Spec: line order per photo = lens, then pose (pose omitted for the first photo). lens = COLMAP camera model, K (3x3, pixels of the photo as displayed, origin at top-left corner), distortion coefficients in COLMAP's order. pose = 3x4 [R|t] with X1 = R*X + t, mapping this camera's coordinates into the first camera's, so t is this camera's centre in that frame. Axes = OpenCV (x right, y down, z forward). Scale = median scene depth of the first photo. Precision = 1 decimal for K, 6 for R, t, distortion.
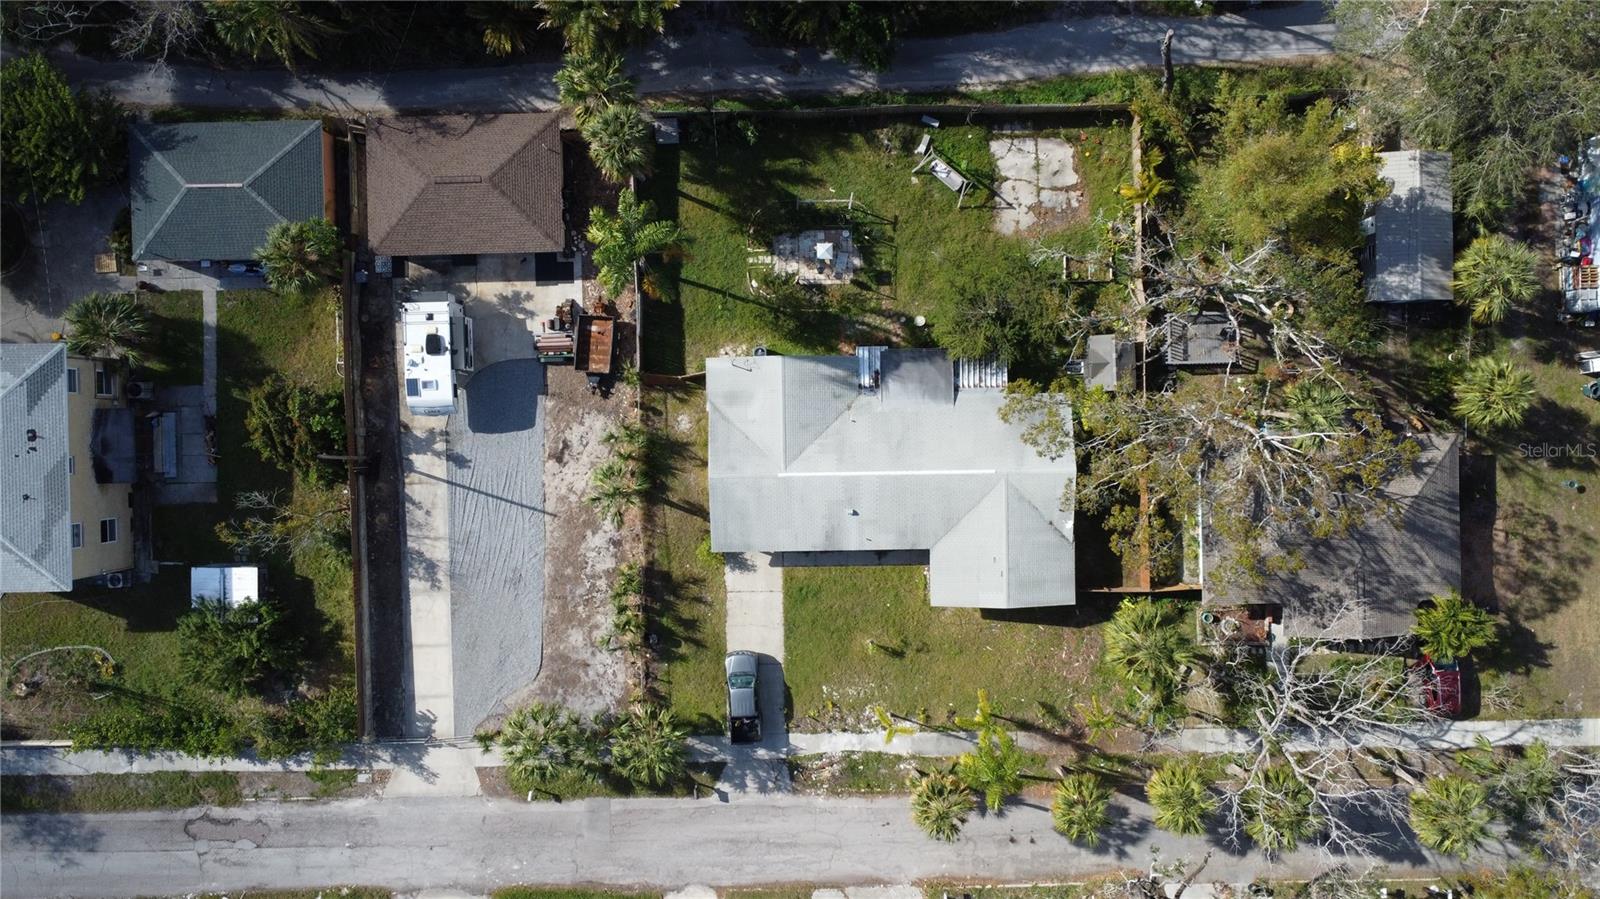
lens RADIAL K [[1201.2, 0, 800.0], [0, 1201.2, 449.5], [0, 0, 1]] dist [0.004724, -0.000461]
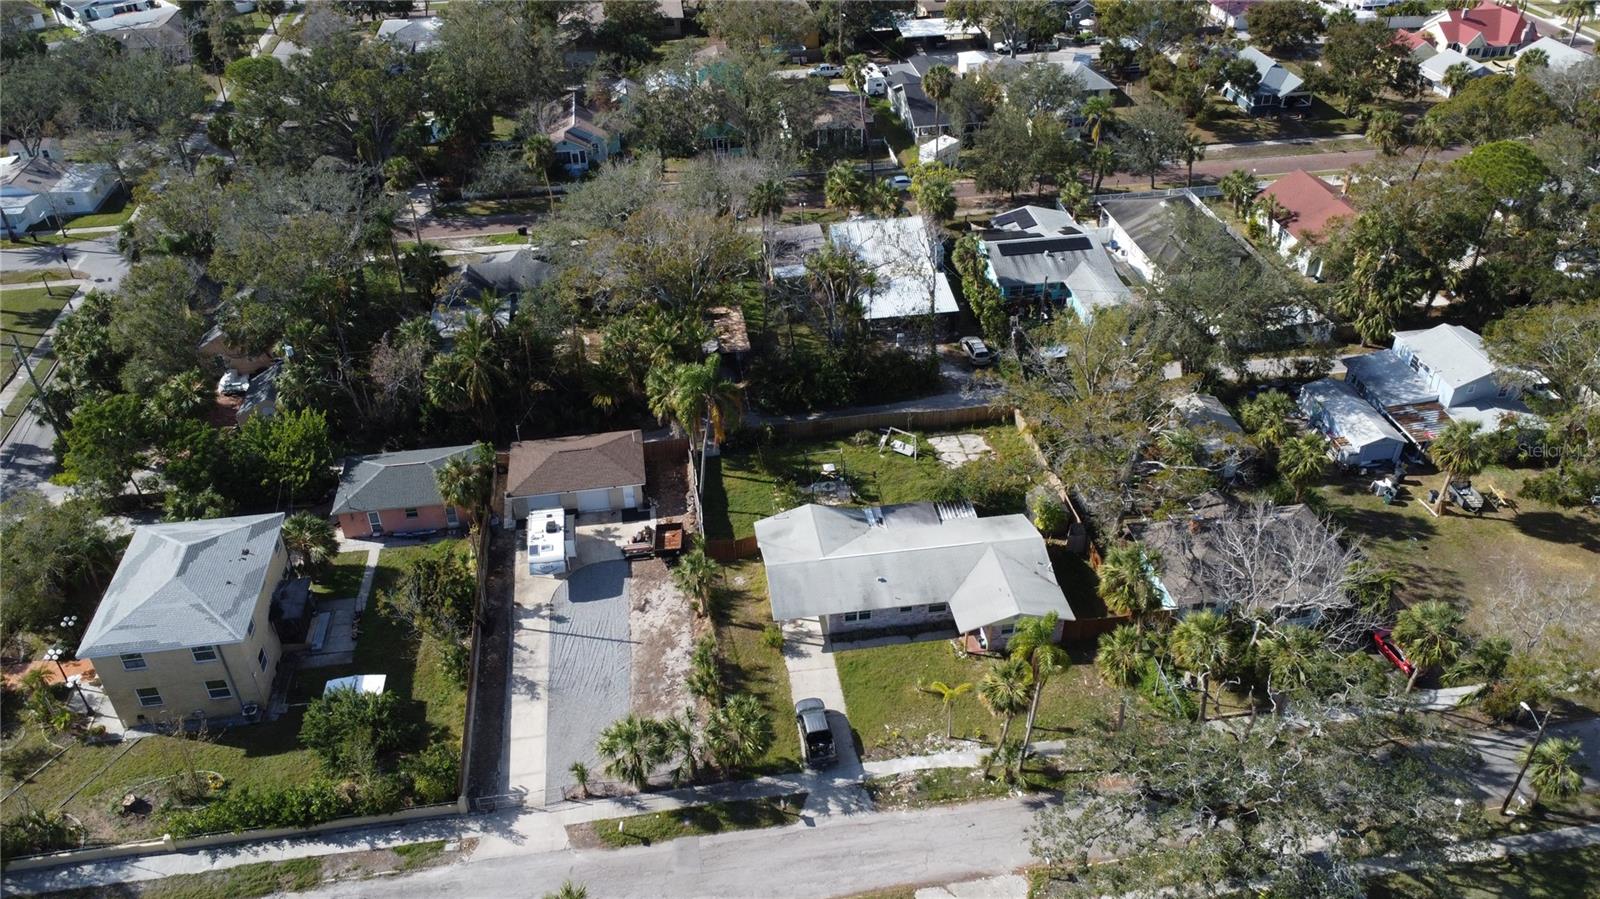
lens RADIAL K [[1201.2, 0, 800.0], [0, 1201.2, 449.5], [0, 0, 1]] dist [0.004724, -0.000461]
pose [[0.991699, -0.078469, 0.101861, -0.151611], [0.128356, 0.557404, -0.820259, 0.953810], [0.007587, 0.826525, 0.562849, 0.165112]]
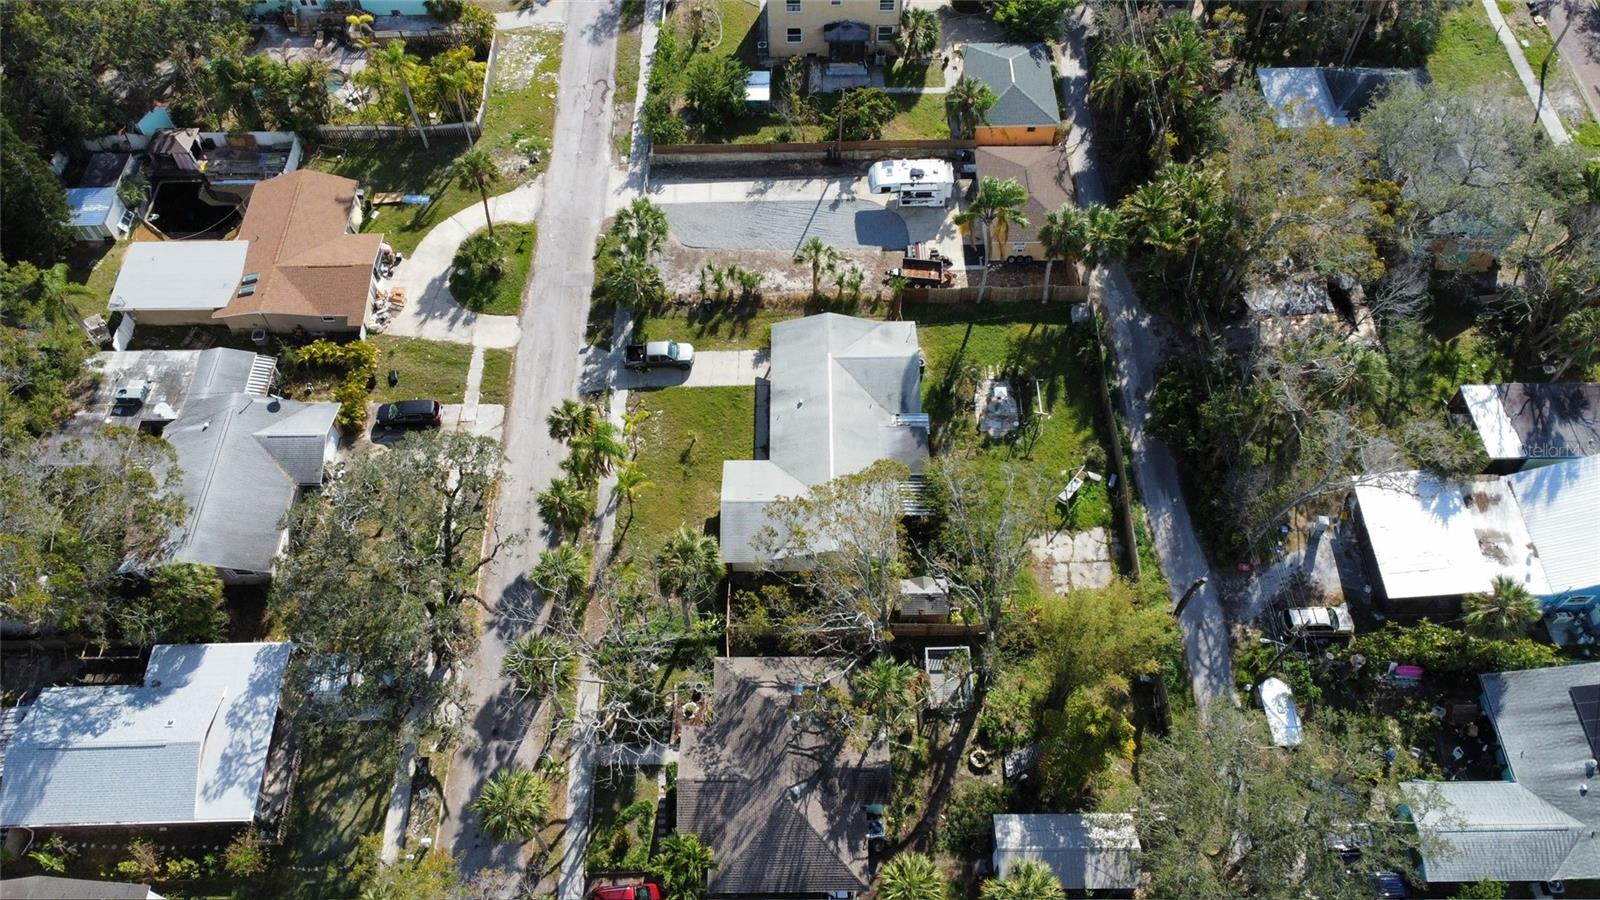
lens RADIAL K [[1201.2, 0, 800.0], [0, 1201.2, 450.0], [0, 0, 1]] dist [0.004724, -0.000461]
pose [[-0.013978, 0.840839, -0.541104, 0.747210], [-0.999902, -0.011742, 0.007584, 0.039281], [0.000023, 0.541158, 0.840921, -0.057576]]
